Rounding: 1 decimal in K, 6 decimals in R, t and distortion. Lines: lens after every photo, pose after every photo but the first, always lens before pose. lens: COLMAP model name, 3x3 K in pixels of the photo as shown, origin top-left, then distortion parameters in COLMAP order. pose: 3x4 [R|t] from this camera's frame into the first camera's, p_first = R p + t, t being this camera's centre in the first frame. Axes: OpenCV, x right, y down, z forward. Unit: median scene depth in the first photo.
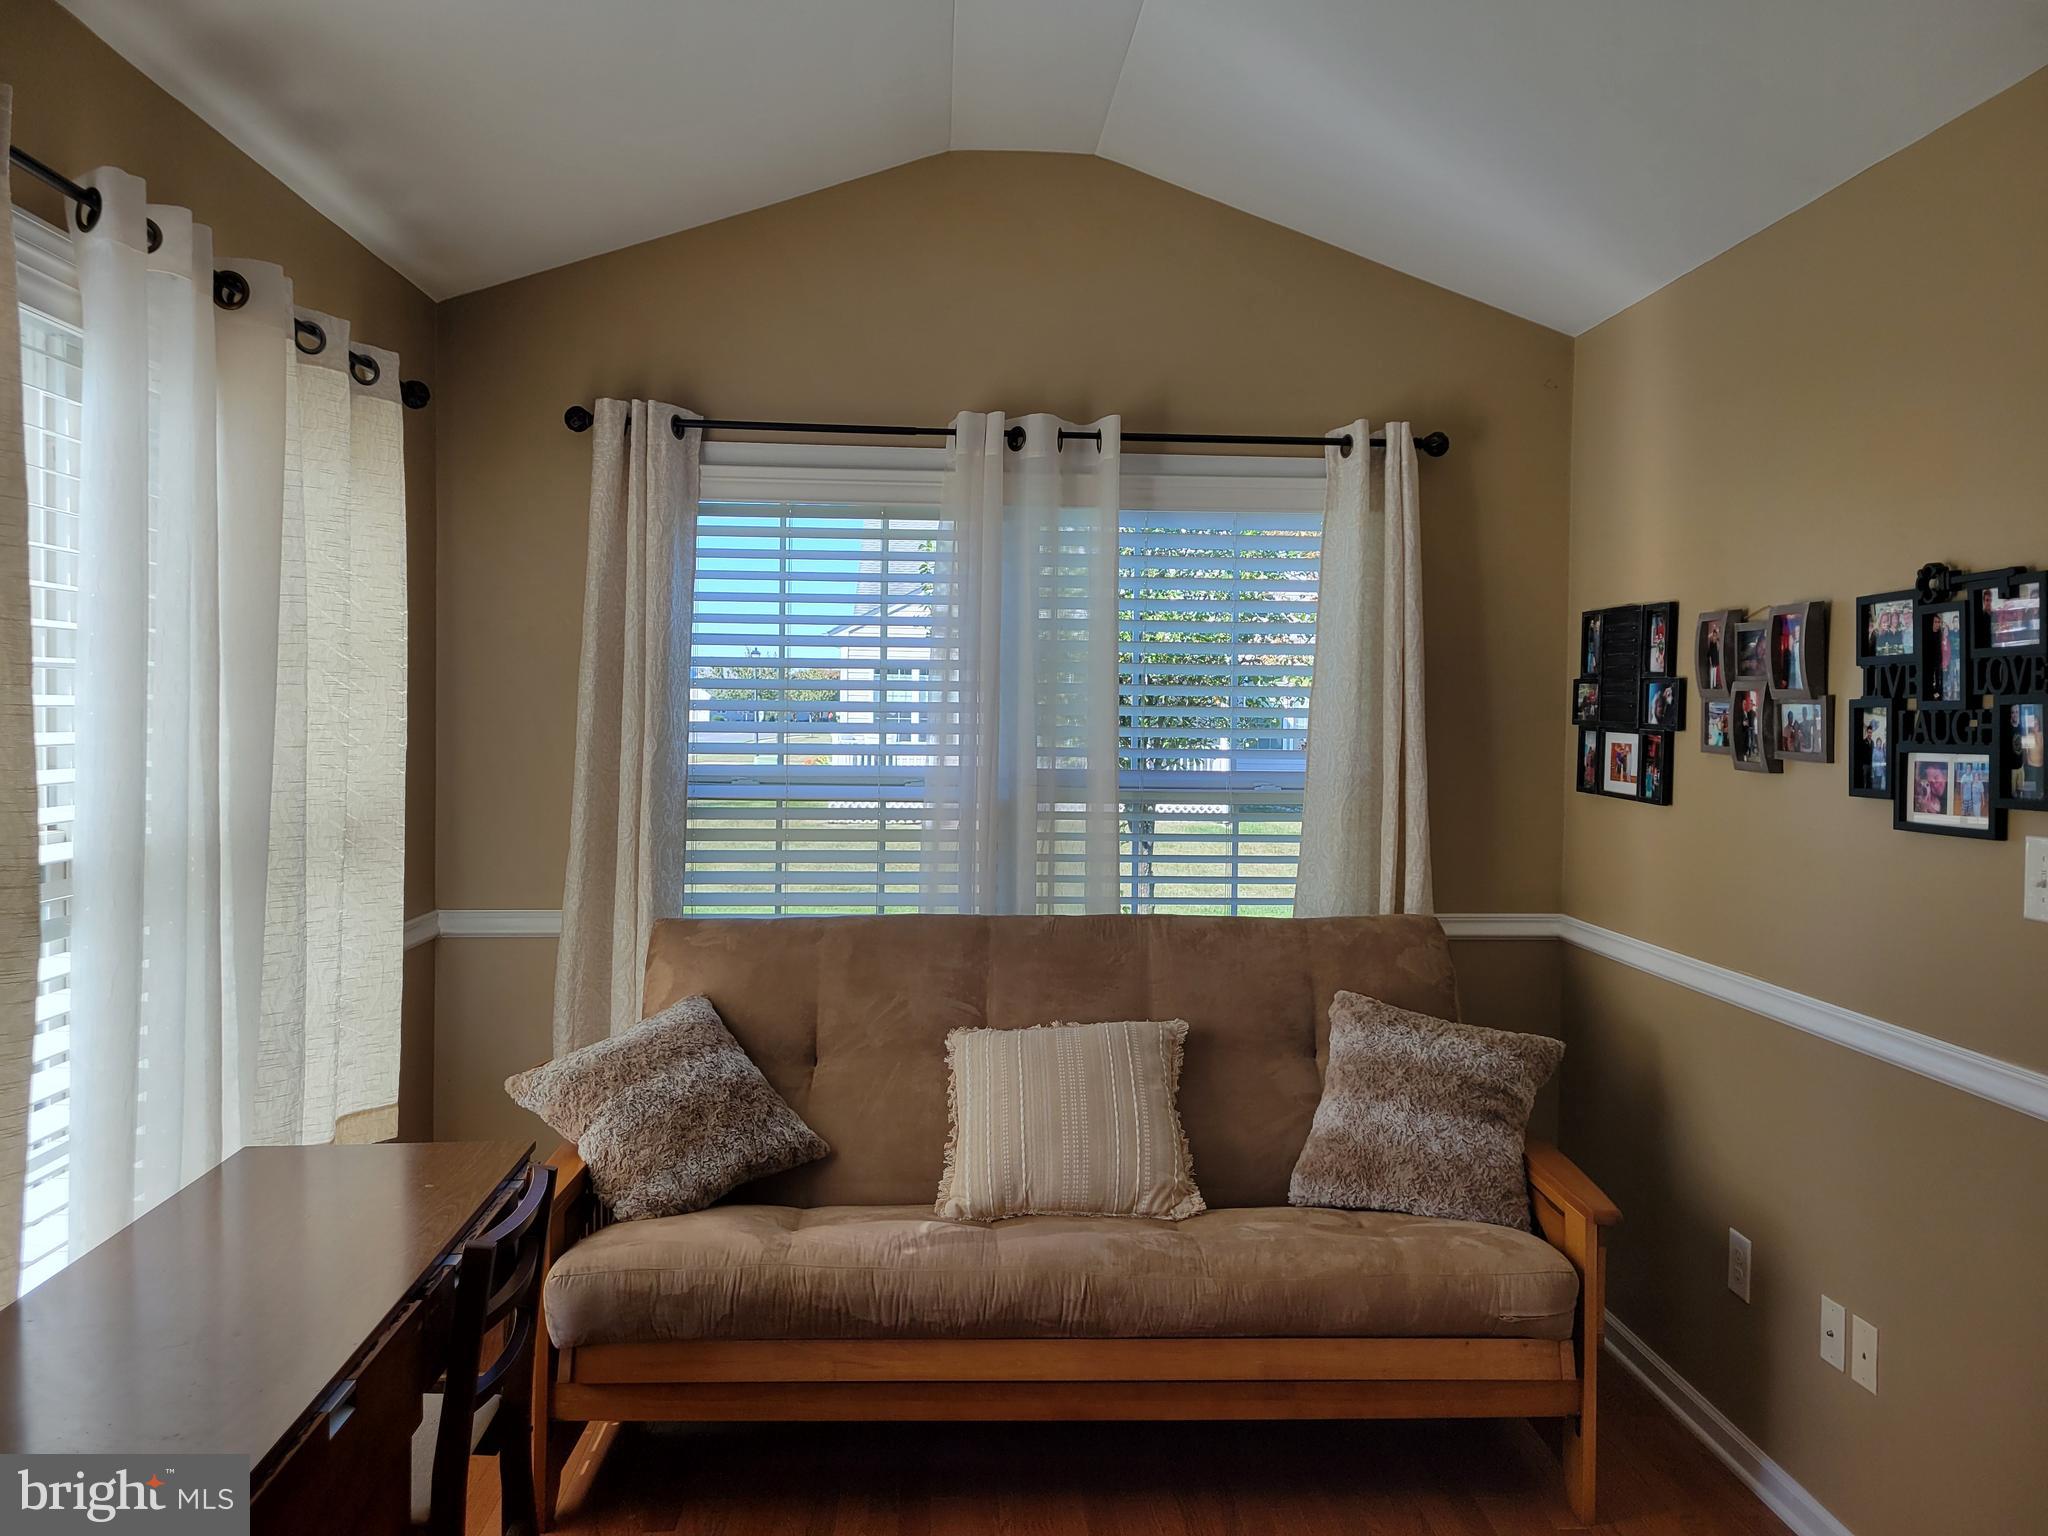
lens RADIAL K [[1532.8, 0, 1039.0], [0, 1532.8, 748.2], [0, 0, 1]] dist [0.058426, -0.037131]
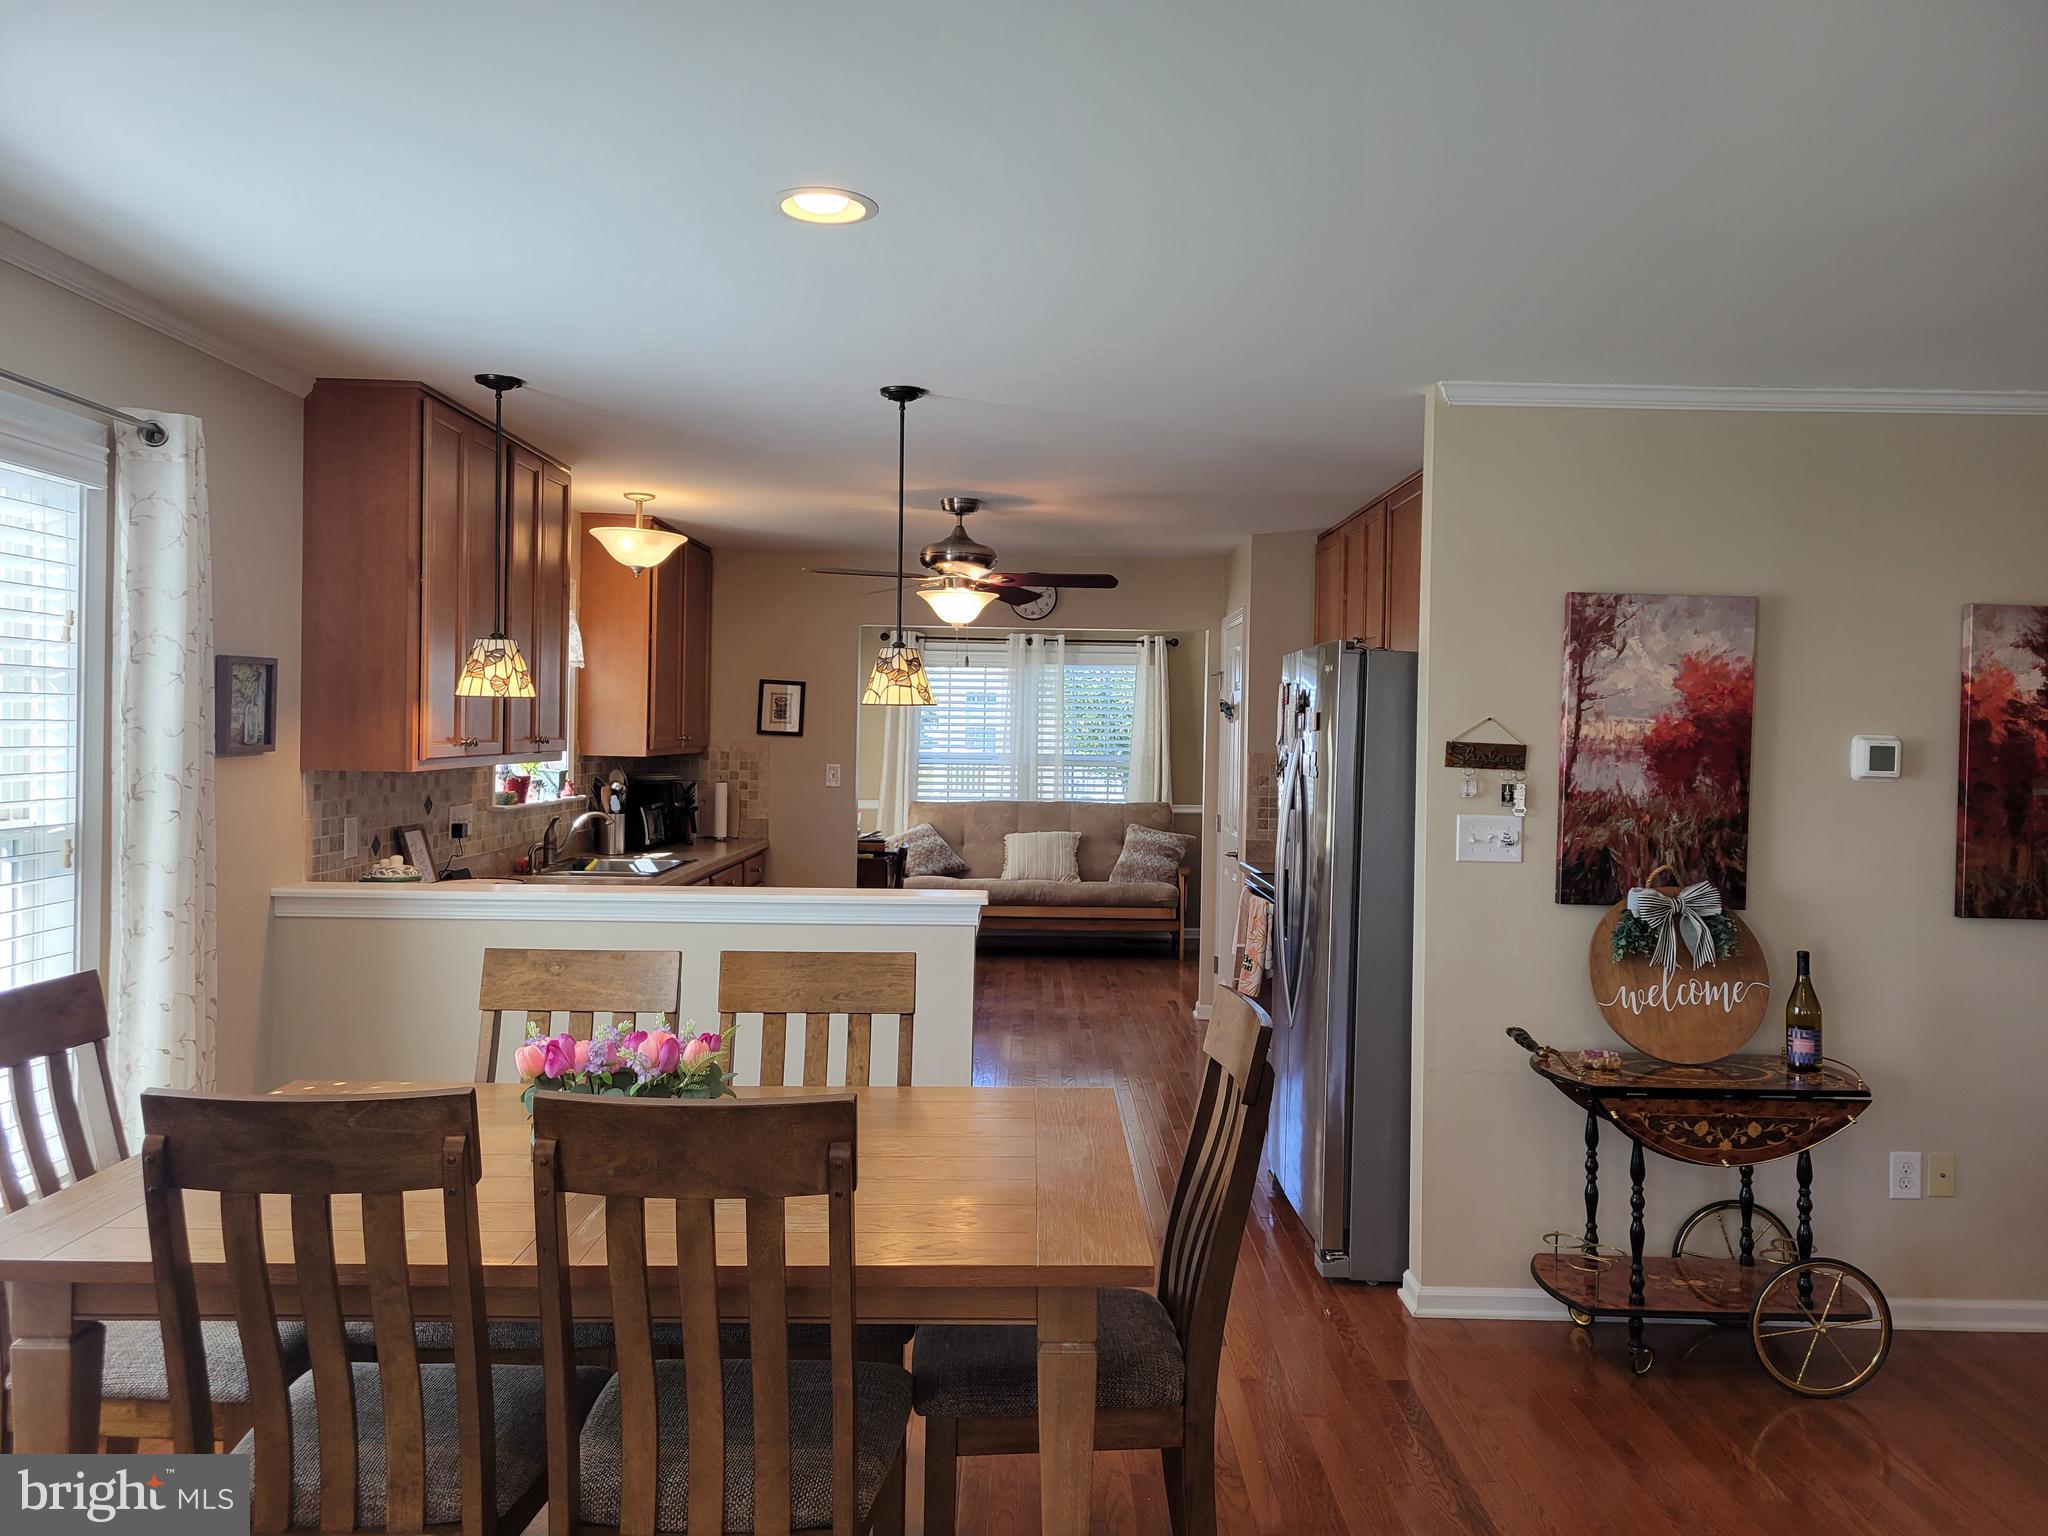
lens RADIAL K [[1532.8, 0, 1046.9], [0, 1532.8, 751.5], [0, 0, 1]] dist [0.058426, -0.037131]
pose [[0.998749, 0.002874, -0.049918, 0.181748], [-0.003370, 0.999946, -0.009870, 0.043273], [0.049887, 0.010026, 0.998705, -2.126186]]
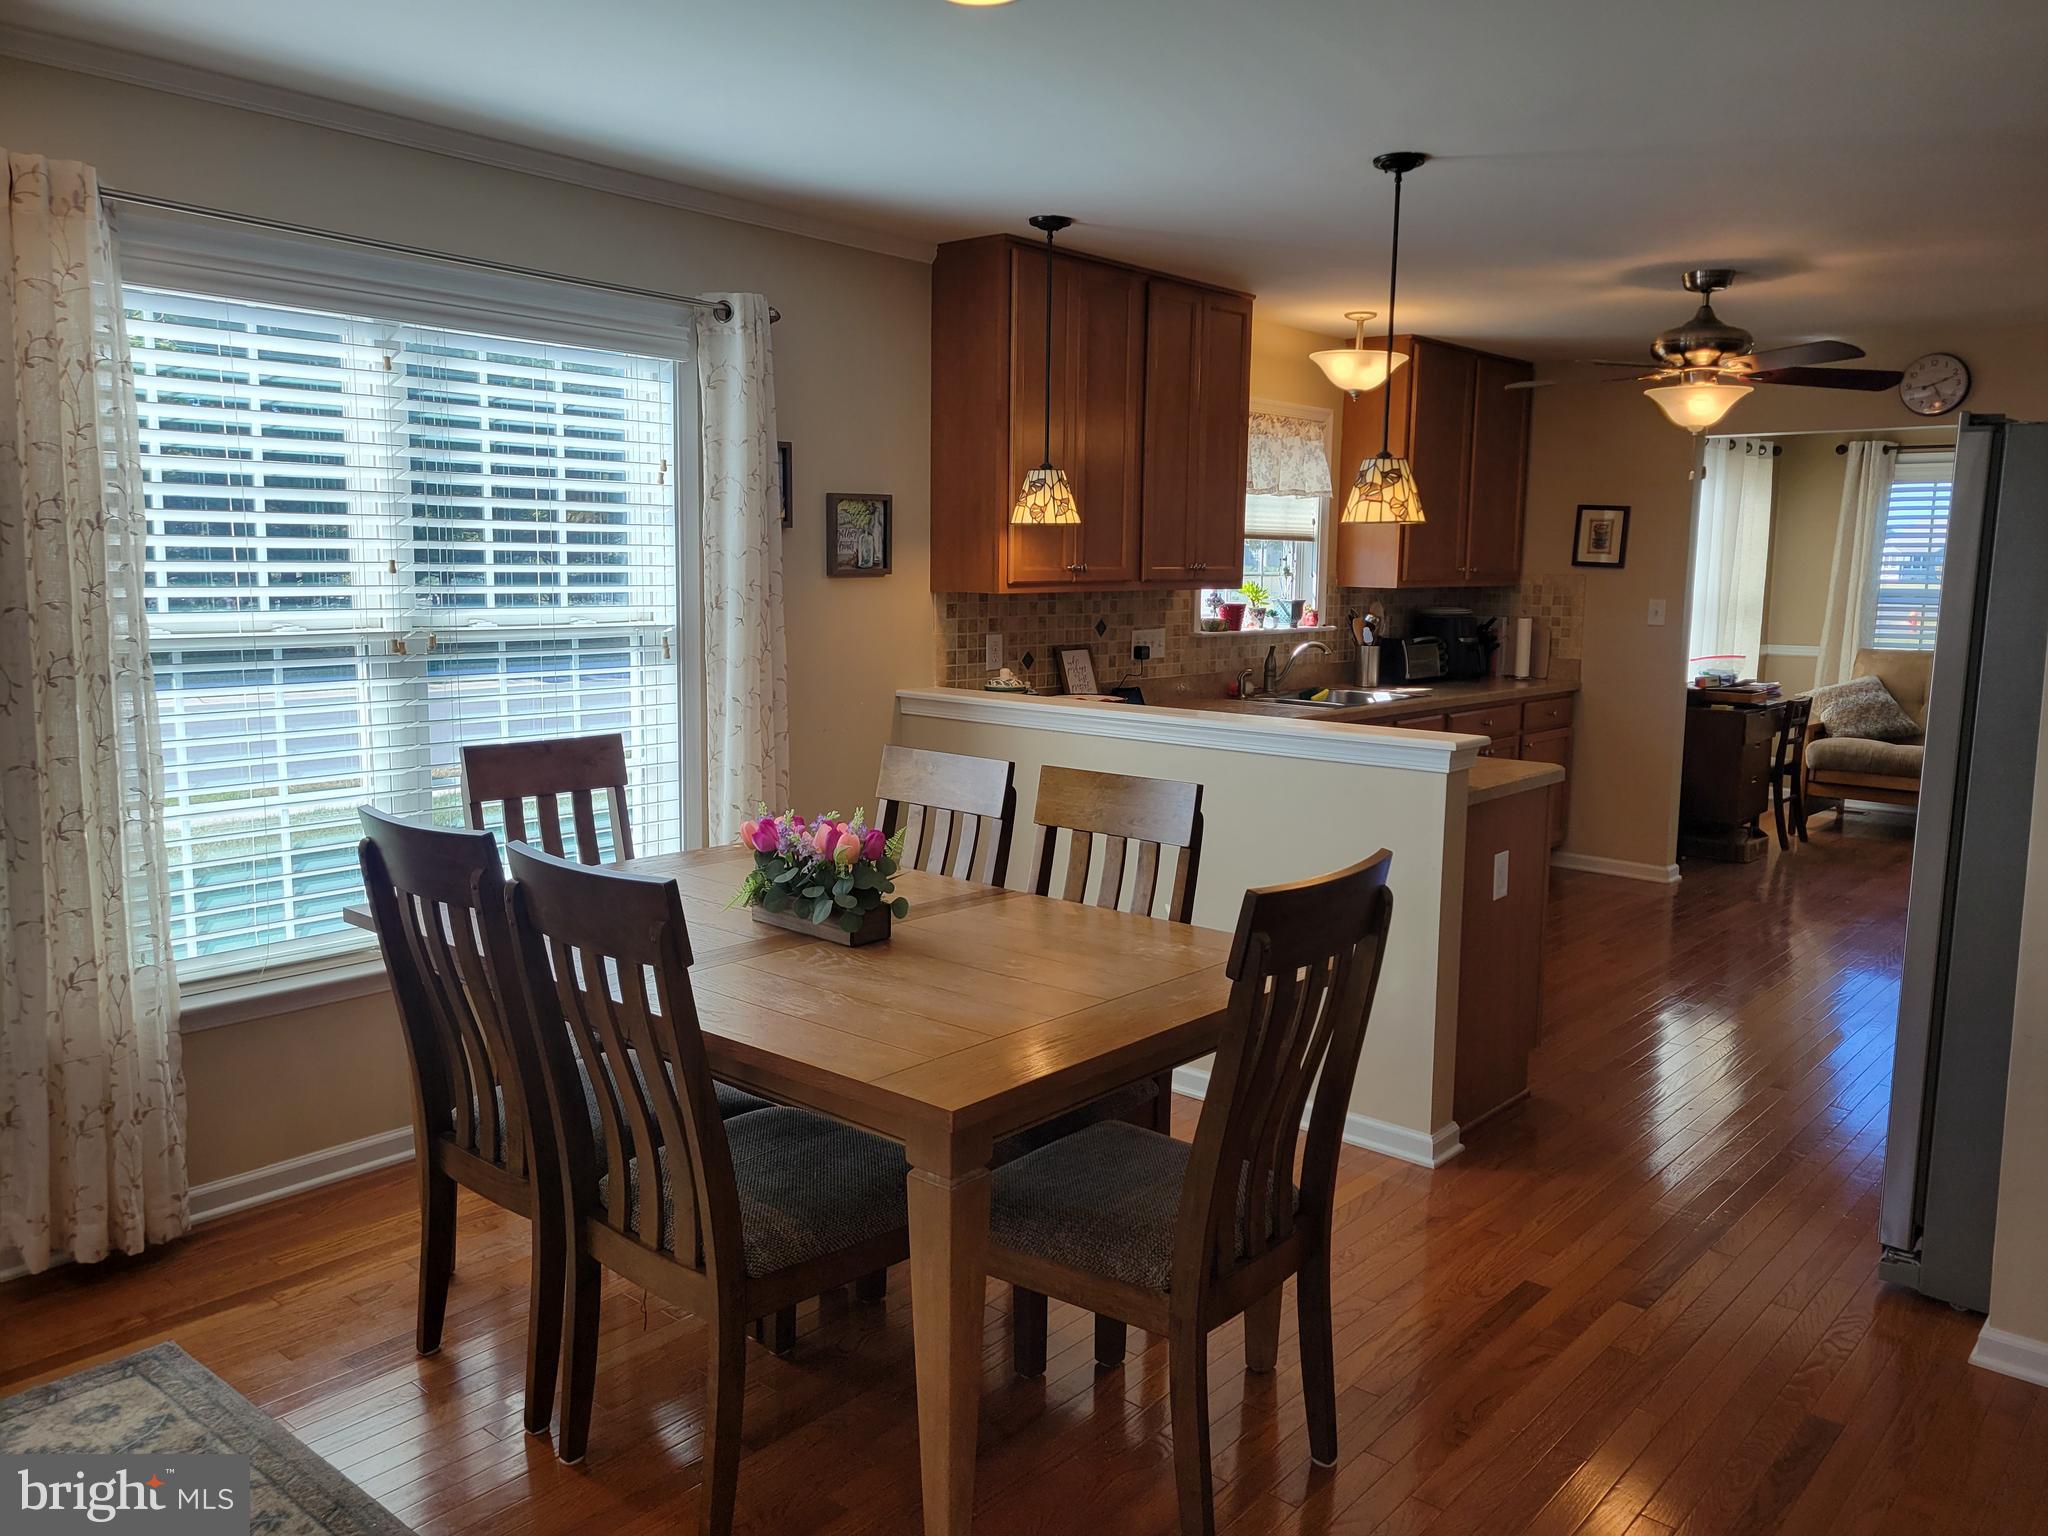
lens RADIAL K [[1532.8, 0, 1026.7], [0, 1532.8, 743.9], [0, 0, 1]] dist [0.058426, -0.037131]
pose [[0.710671, 0.079760, -0.698989, 0.607579], [-0.018556, 0.995332, 0.094708, 0.052679], [0.703280, -0.054336, 0.708833, -1.880712]]
